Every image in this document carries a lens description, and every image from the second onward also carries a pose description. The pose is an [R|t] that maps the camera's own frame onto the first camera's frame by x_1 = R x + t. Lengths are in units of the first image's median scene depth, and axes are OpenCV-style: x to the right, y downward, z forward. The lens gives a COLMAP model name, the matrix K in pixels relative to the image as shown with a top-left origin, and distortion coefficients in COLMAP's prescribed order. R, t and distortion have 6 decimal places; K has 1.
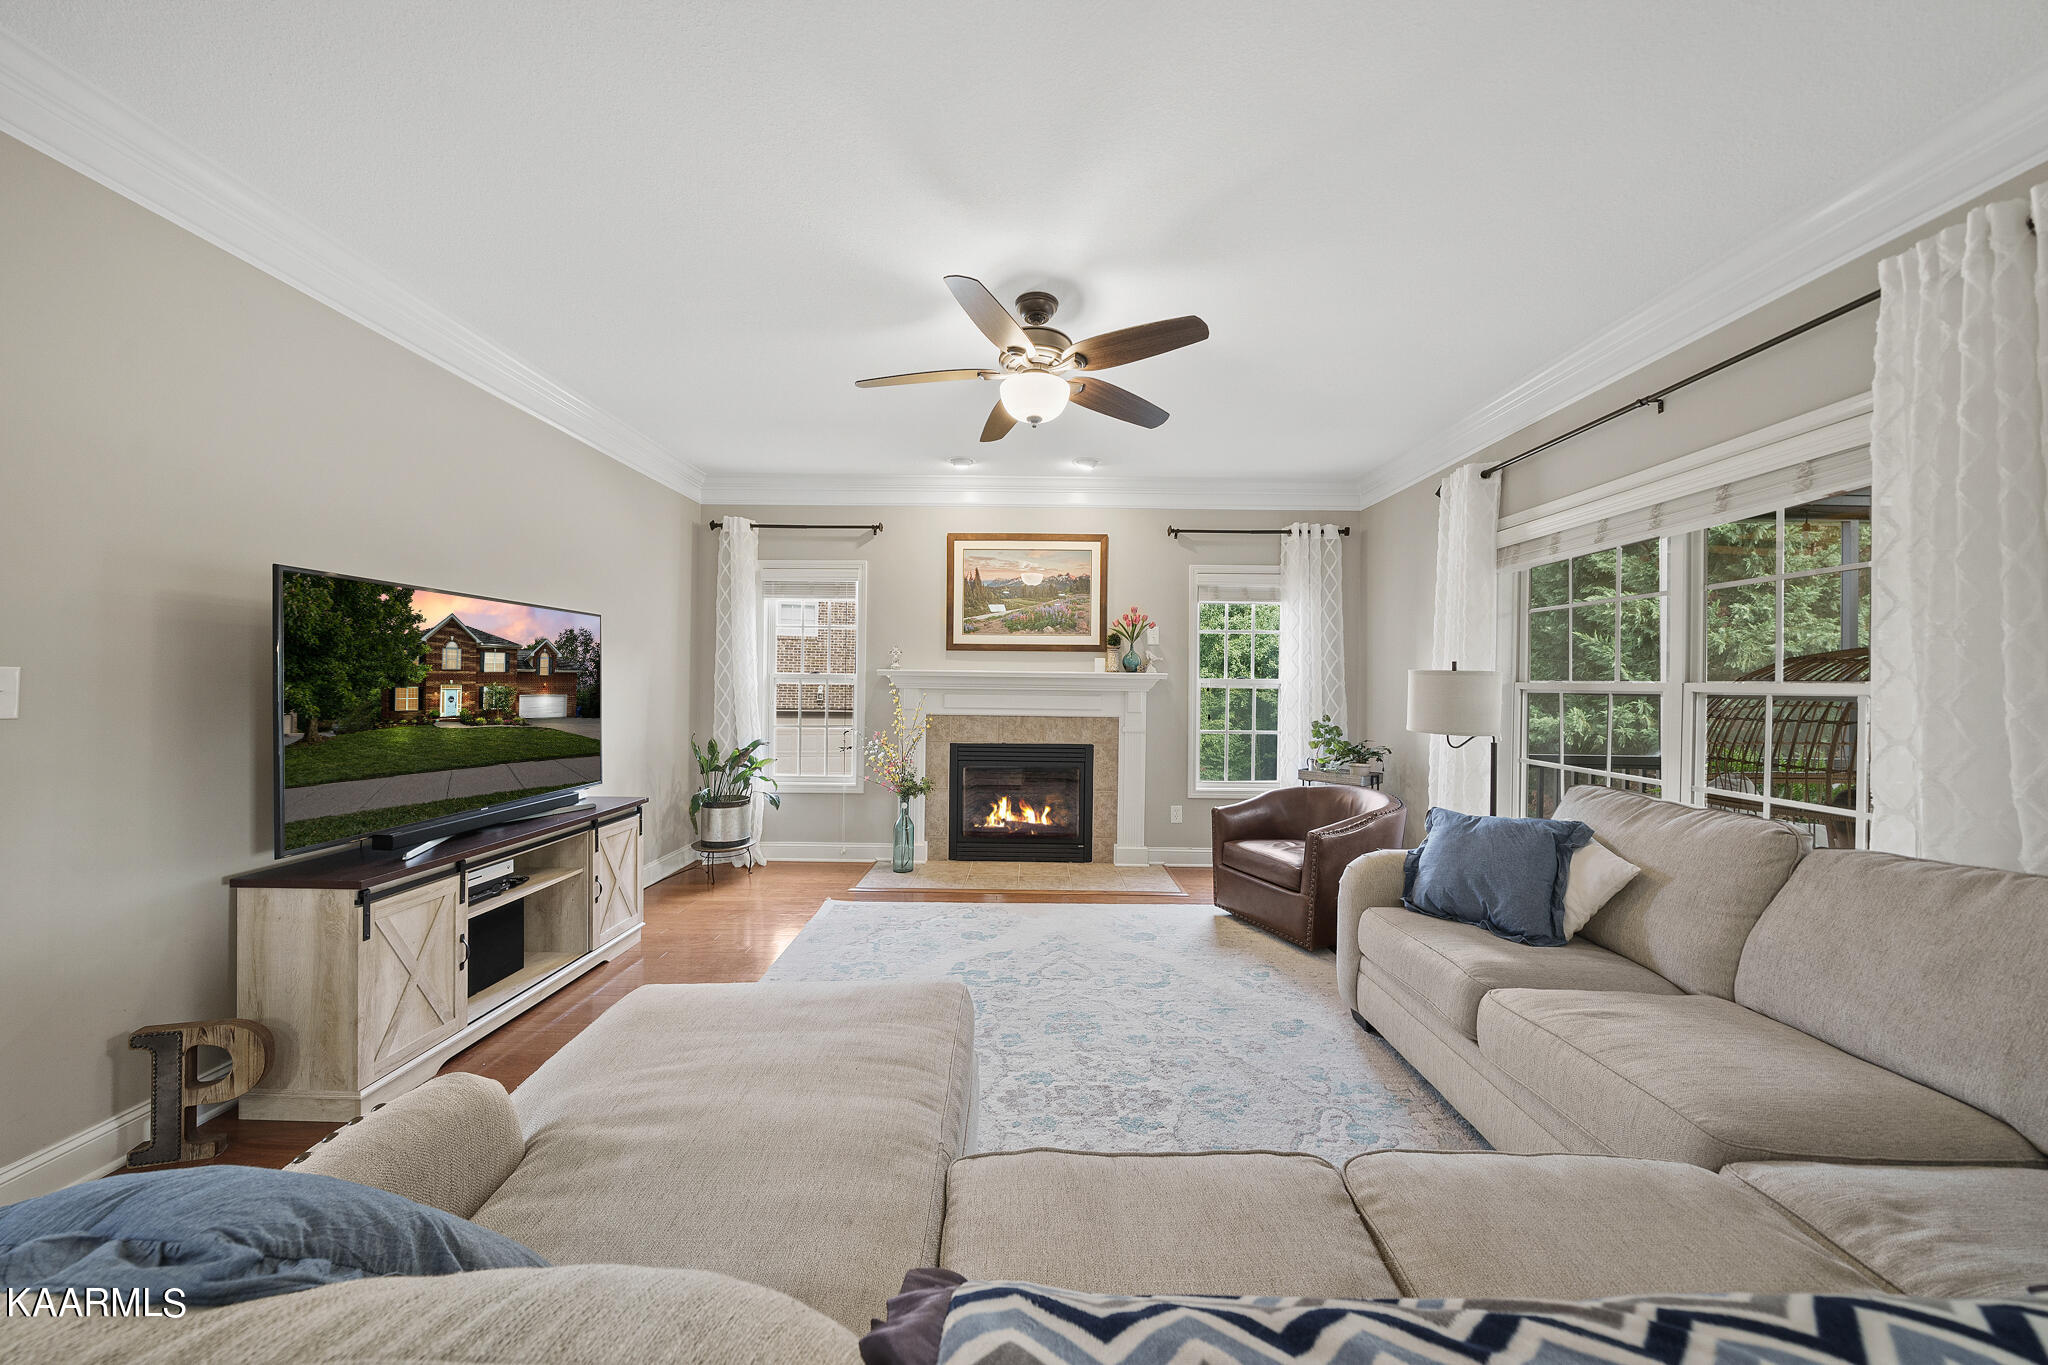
lens RADIAL K [[700.1, 0, 1024.0], [0, 700.1, 682.5], [0, 0, 1]] dist [-0.005012, -0.000055]
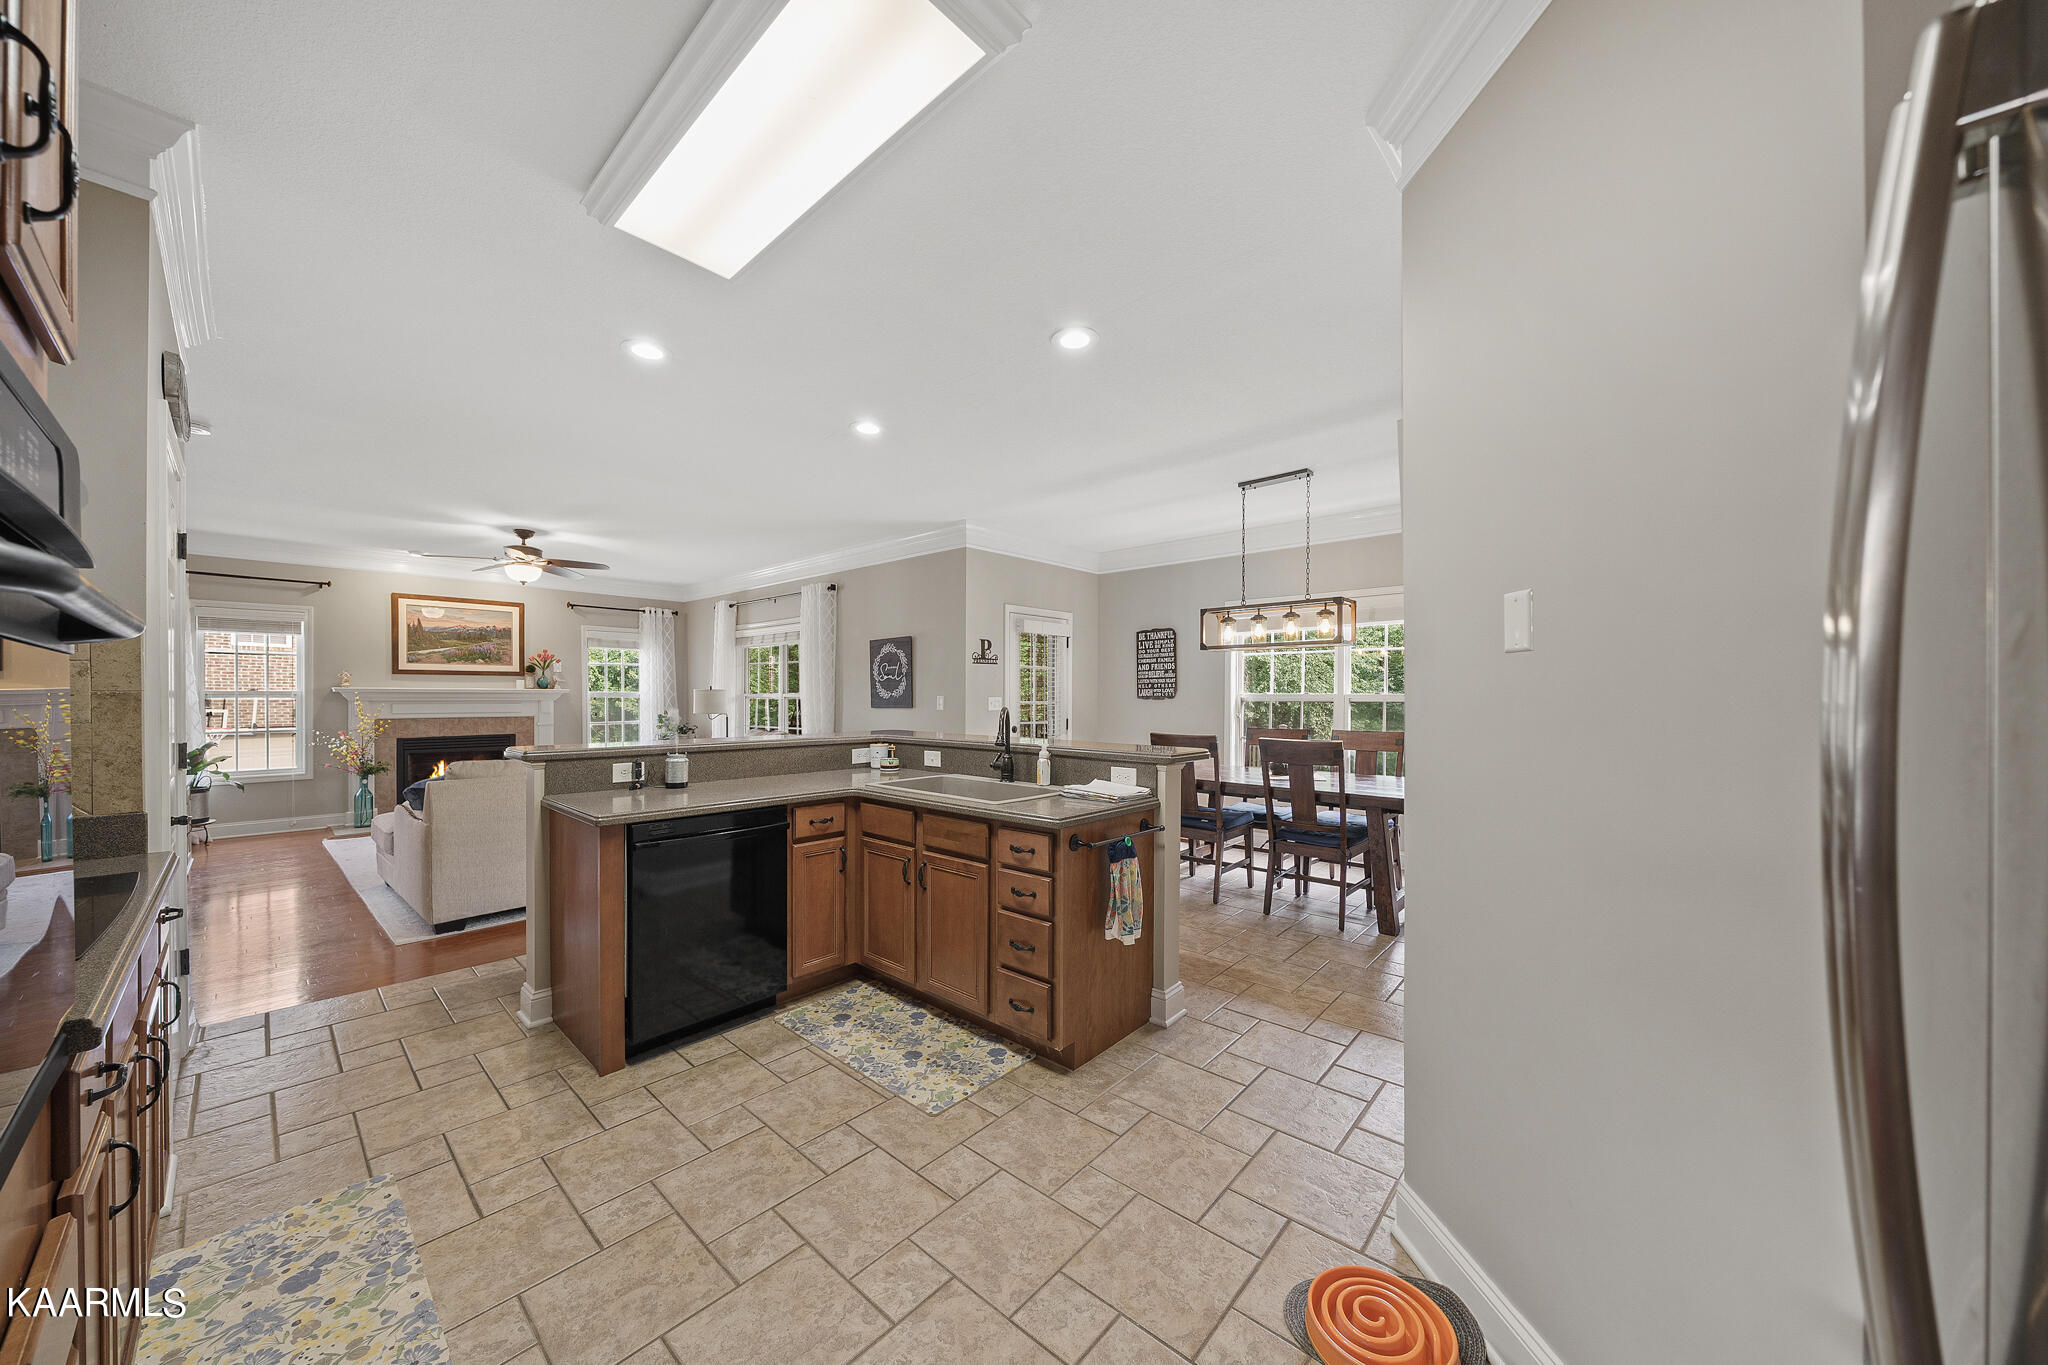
lens RADIAL K [[704.2, 0, 1018.0], [0, 704.2, 699.0], [0, 0, 1]] dist [-0.001451, -0.000031]
pose [[0.665973, -0.015050, 0.745824, -0.338806], [0.006027, 0.999872, 0.014795, -0.008307], [-0.745951, -0.005357, 0.665979, -0.938866]]
